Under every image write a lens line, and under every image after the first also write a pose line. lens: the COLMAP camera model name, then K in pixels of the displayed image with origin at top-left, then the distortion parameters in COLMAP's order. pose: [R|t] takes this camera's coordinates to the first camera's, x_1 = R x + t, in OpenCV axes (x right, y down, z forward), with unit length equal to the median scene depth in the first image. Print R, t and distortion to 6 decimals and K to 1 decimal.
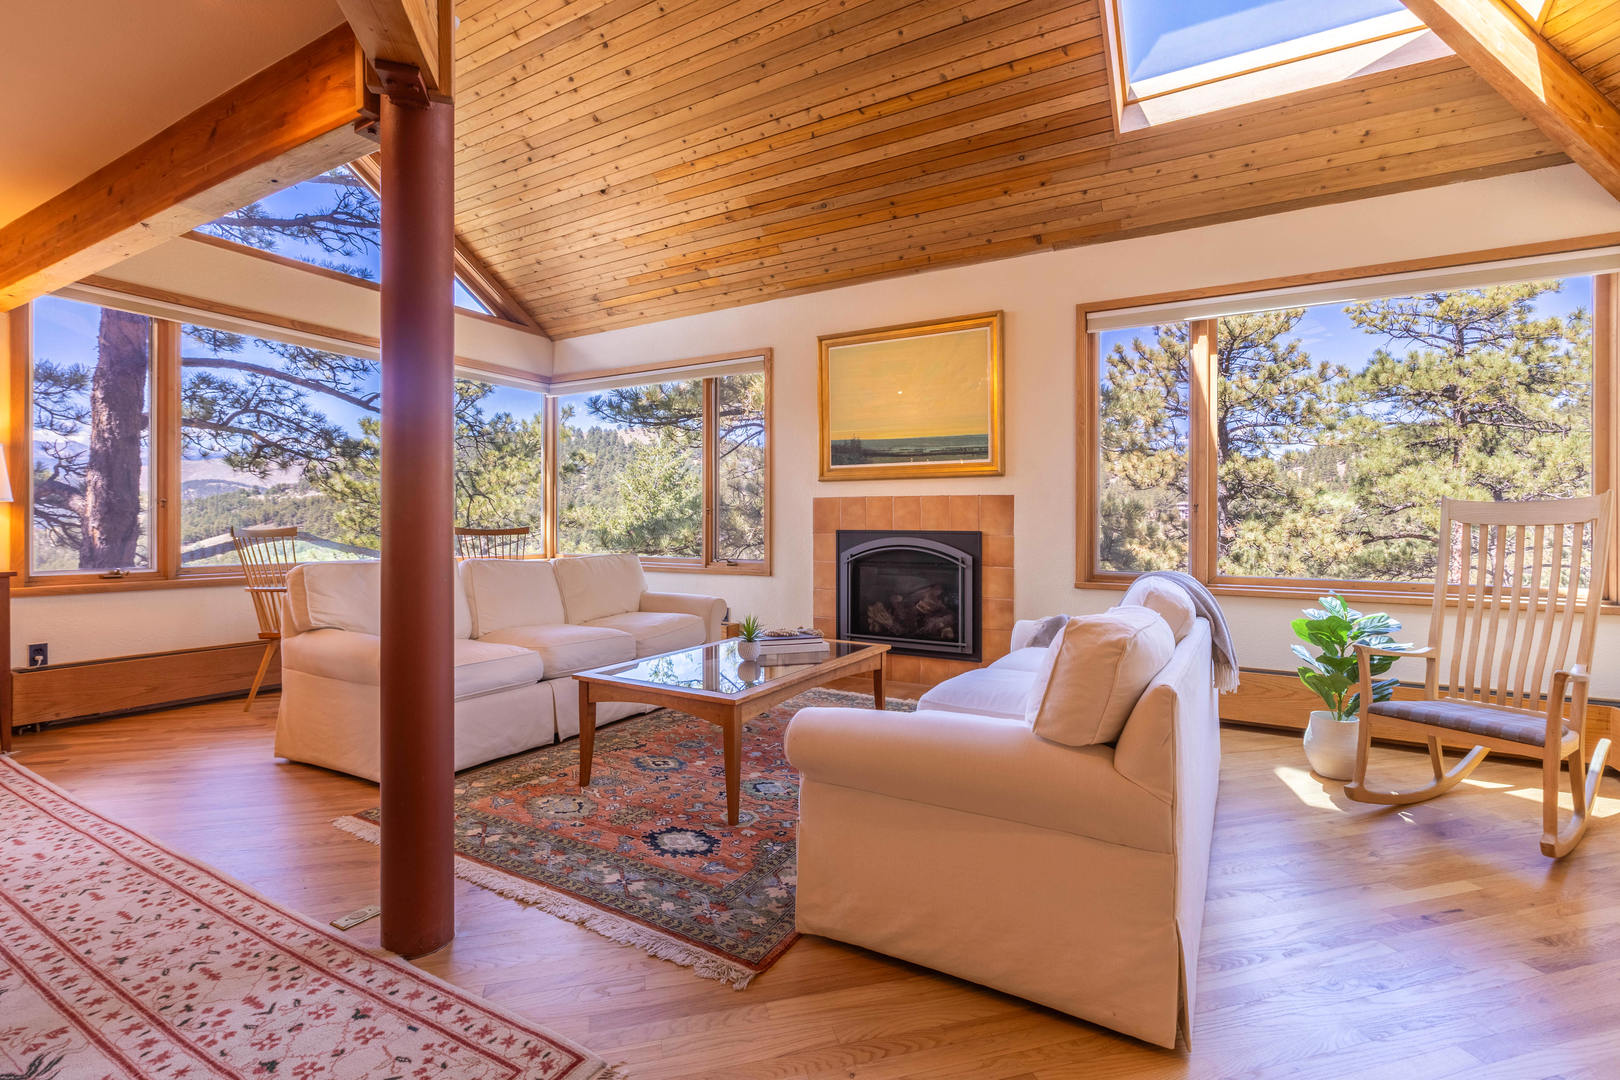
lens RADIAL K [[727.1, 0, 819.2], [0, 727.1, 529.8], [0, 0, 1]] dist [0.002979, -0.002998]
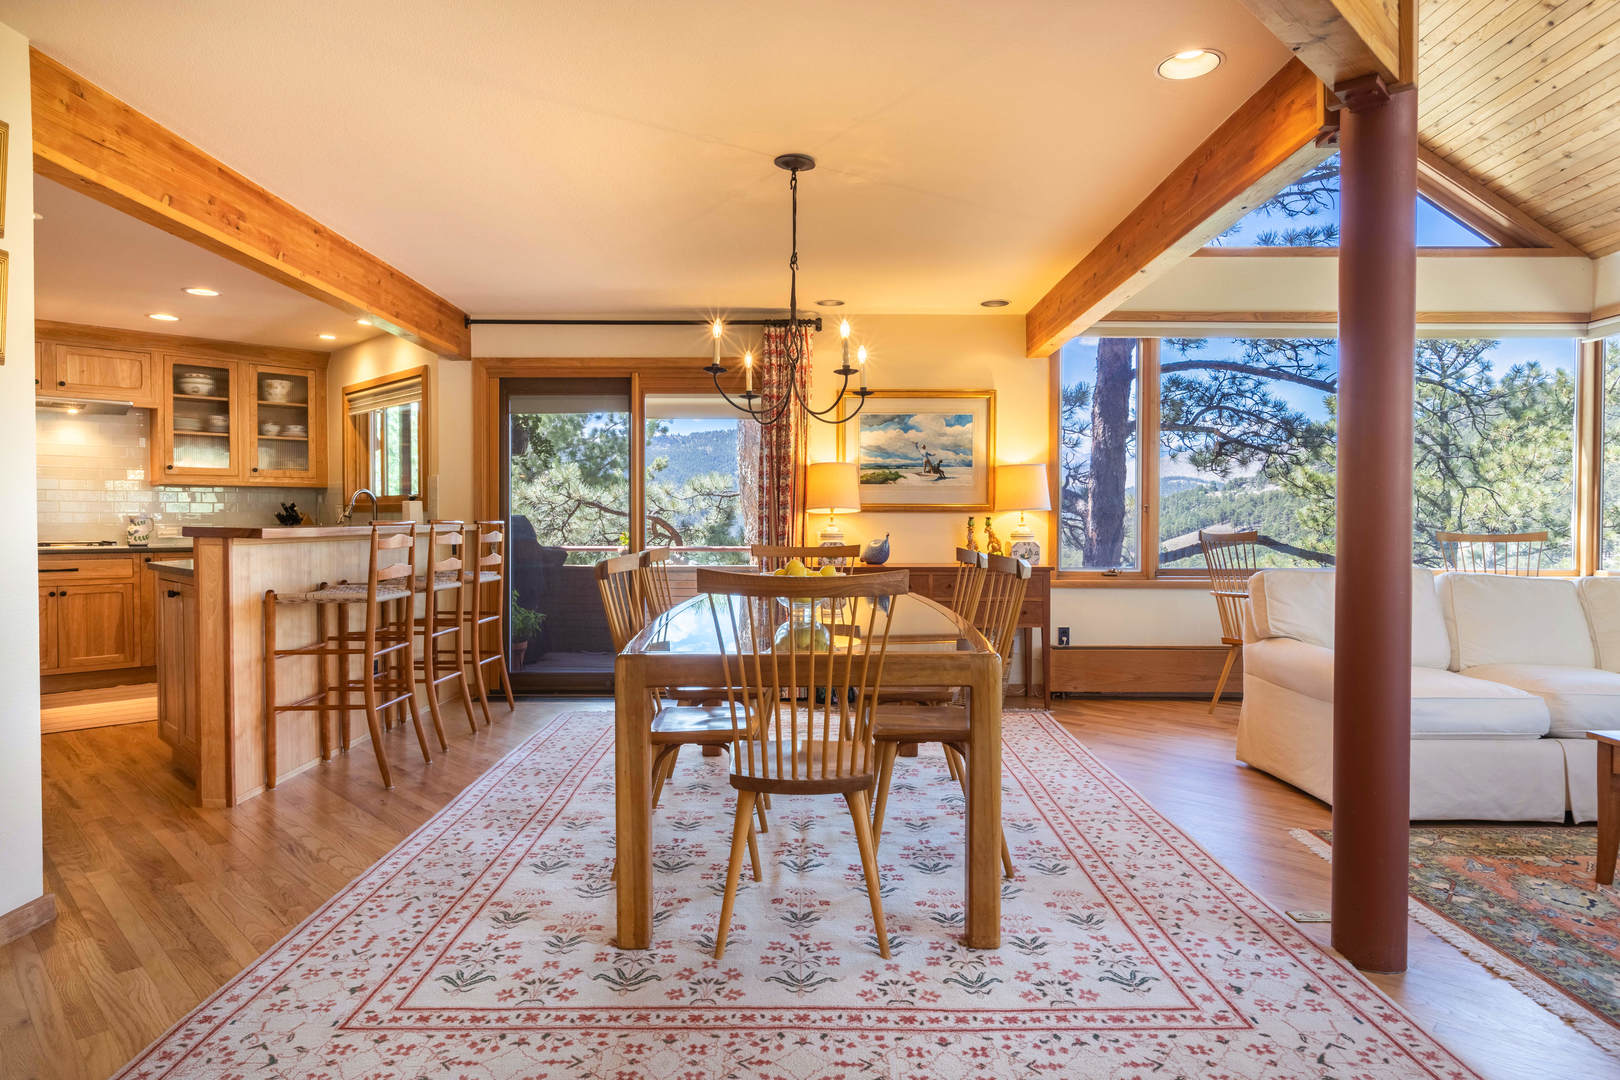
lens RADIAL K [[954.7, 0, 810.0], [0, 954.7, 540.0], [0, 0, 1]] dist [-0.002459, -0.000481]
pose [[0.490762, 0.012701, -0.871201, 0.098007], [-0.004543, 0.999917, 0.012018, -0.004945], [0.871282, -0.001941, 0.490779, -0.145527]]
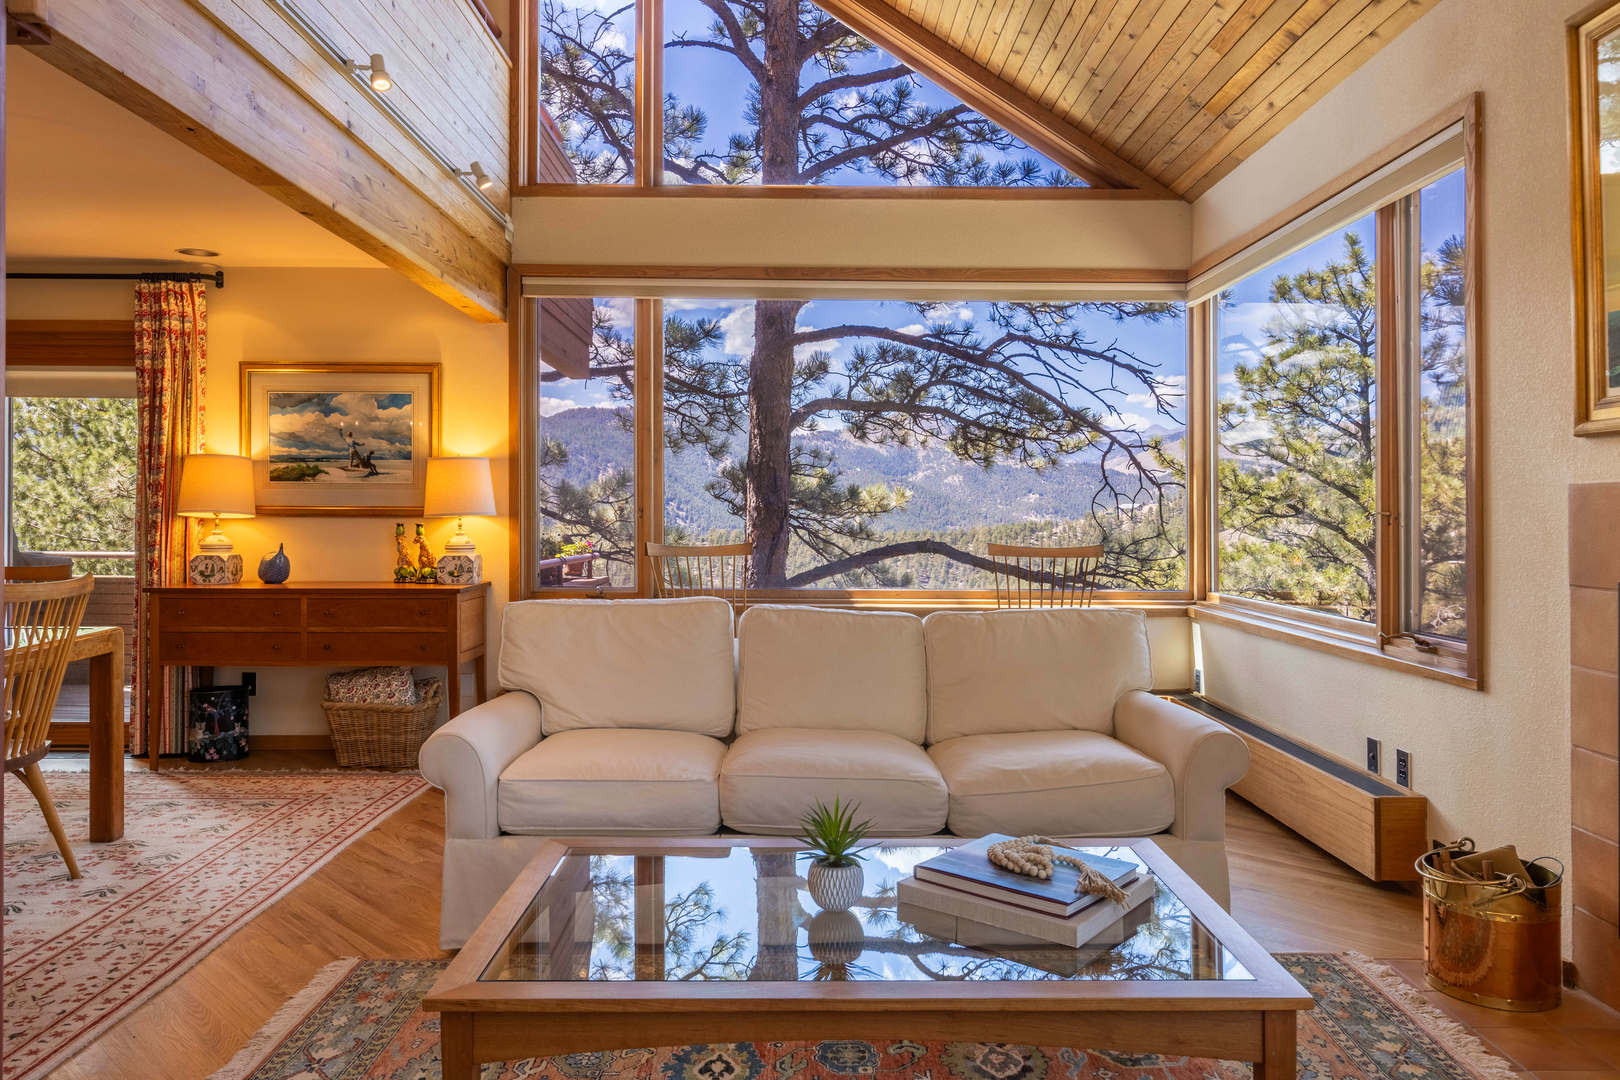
lens RADIAL K [[1125.1, 0, 811.2], [0, 1125.1, 516.7], [0, 0, 1]] dist [-0.005083, -0.002508]
pose [[0.499214, 0.002954, -0.866474, 0.394878], [-0.008110, 0.999966, -0.001264, -0.036496], [0.866441, 0.007658, 0.499221, 0.595675]]
